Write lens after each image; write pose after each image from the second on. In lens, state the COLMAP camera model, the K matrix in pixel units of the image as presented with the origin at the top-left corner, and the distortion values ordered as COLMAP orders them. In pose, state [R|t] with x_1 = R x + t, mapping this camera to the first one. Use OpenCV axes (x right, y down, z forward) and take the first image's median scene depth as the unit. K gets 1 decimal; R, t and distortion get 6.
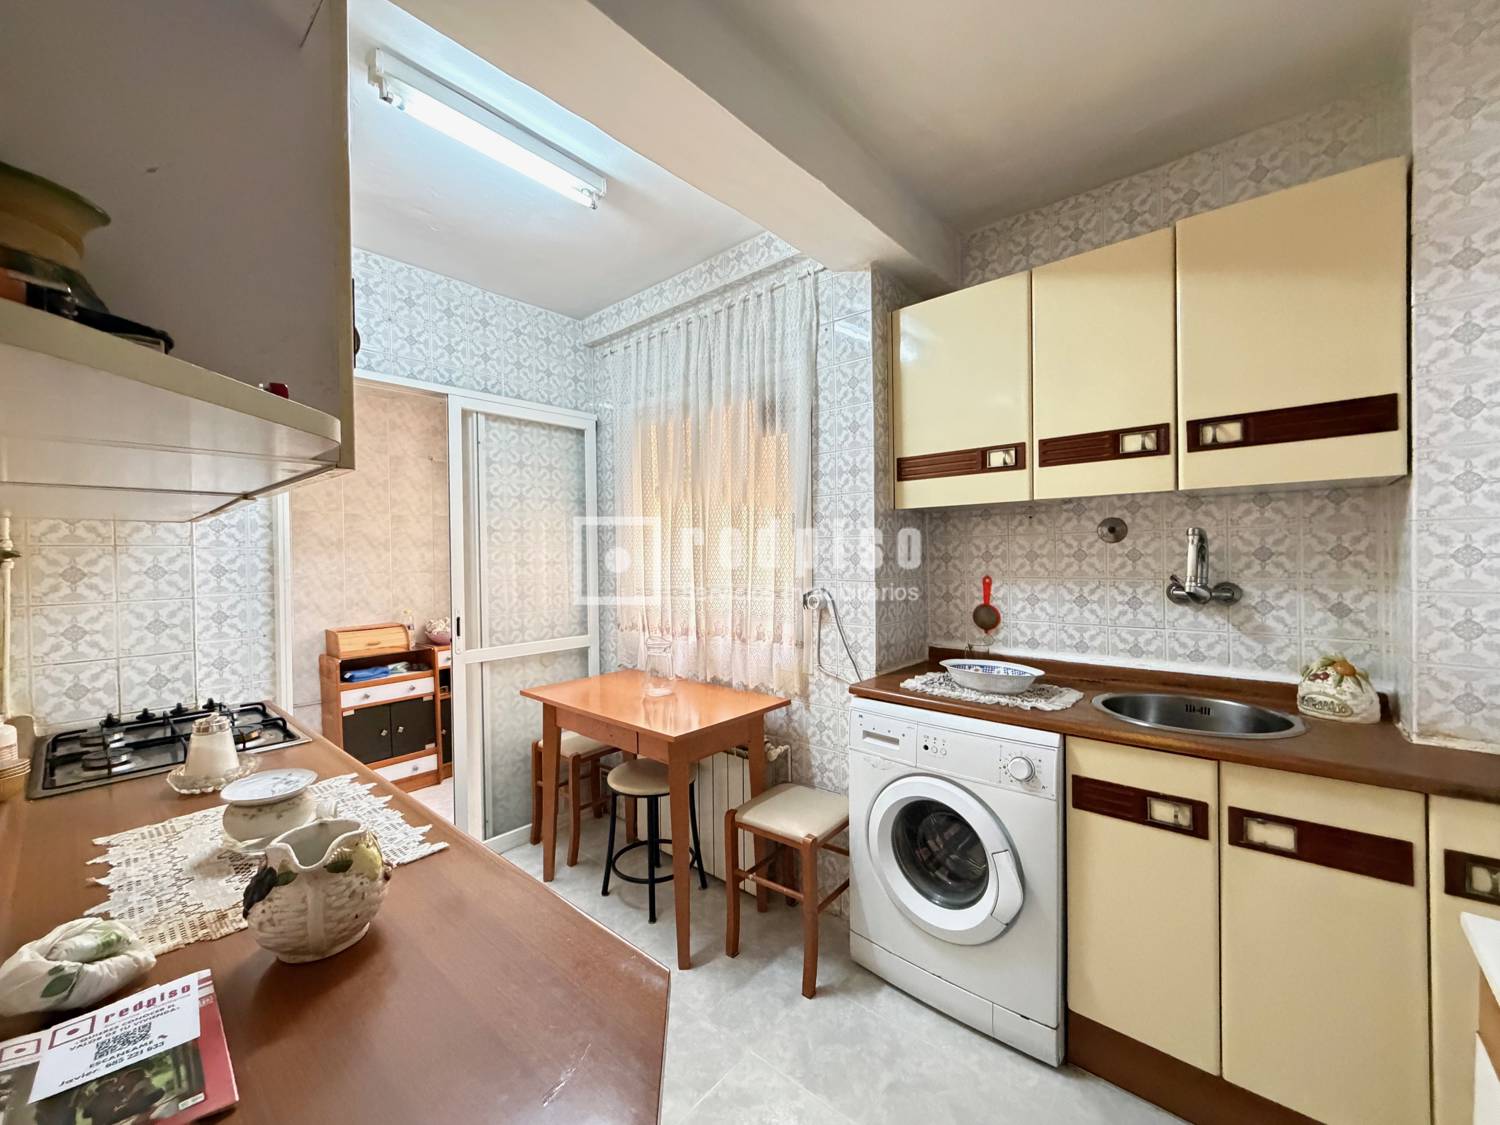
lens RADIAL K [[599.4, 0, 750.0], [0, 599.4, 562.5], [0, 0, 1]] dist [0.002646, -0.000075]
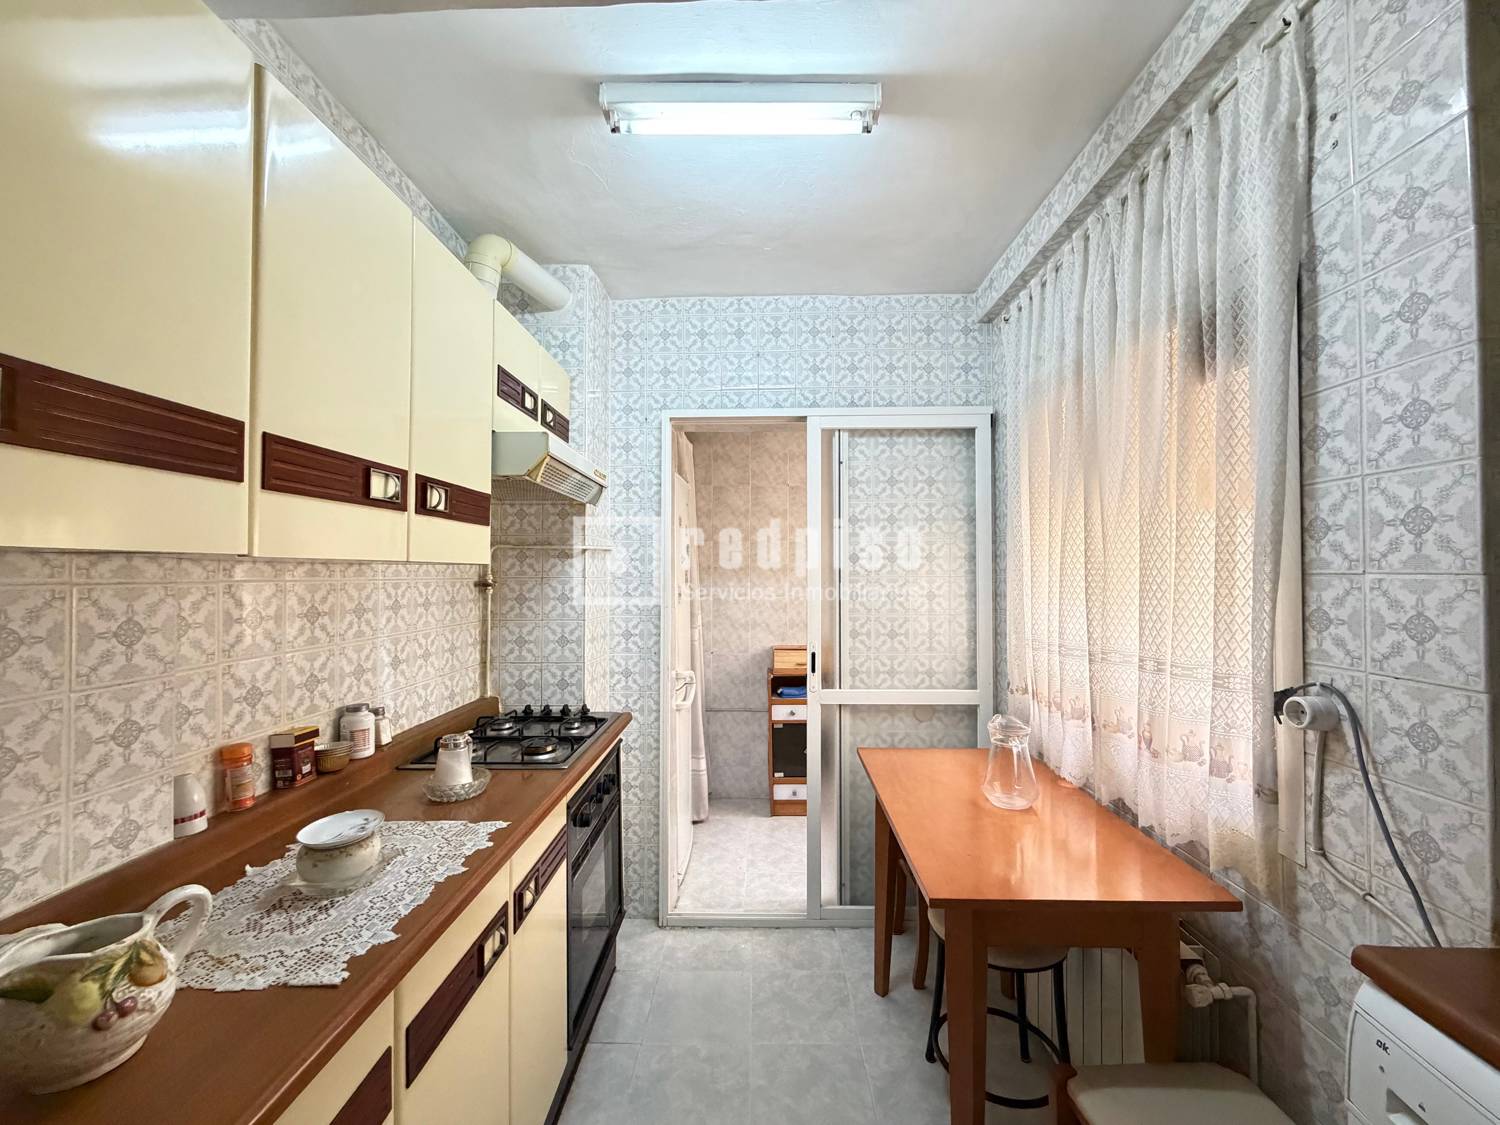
lens RADIAL K [[599.4, 0, 750.0], [0, 599.4, 562.5], [0, 0, 1]] dist [0.002646, -0.000075]
pose [[0.641291, -0.003201, -0.767291, 0.175799], [-0.018228, 0.999646, -0.019405, -0.030434], [0.767081, 0.026431, 0.641006, 0.343178]]
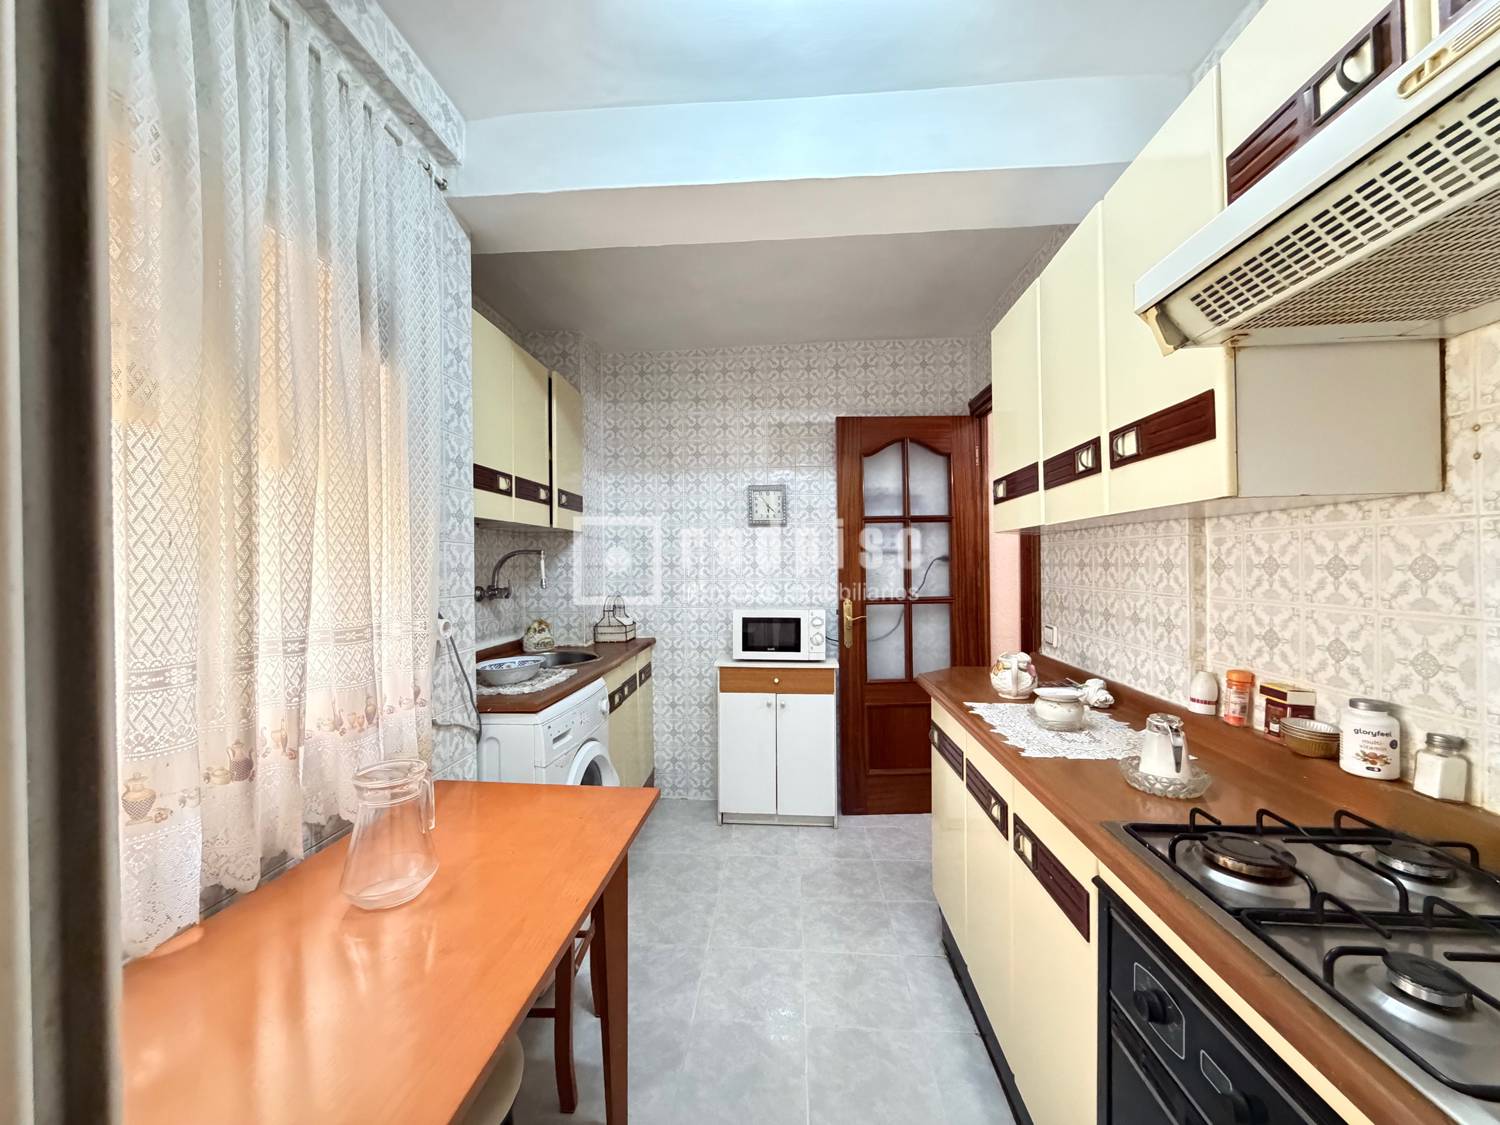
lens RADIAL K [[599.4, 0, 750.0], [0, 599.4, 562.5], [0, 0, 1]] dist [0.002646, -0.000075]
pose [[-0.600796, 0.020201, 0.799147, -0.633516], [0.032972, 0.999456, -0.000477, -0.002634], [-0.798722, 0.026063, -0.601135, 1.042590]]
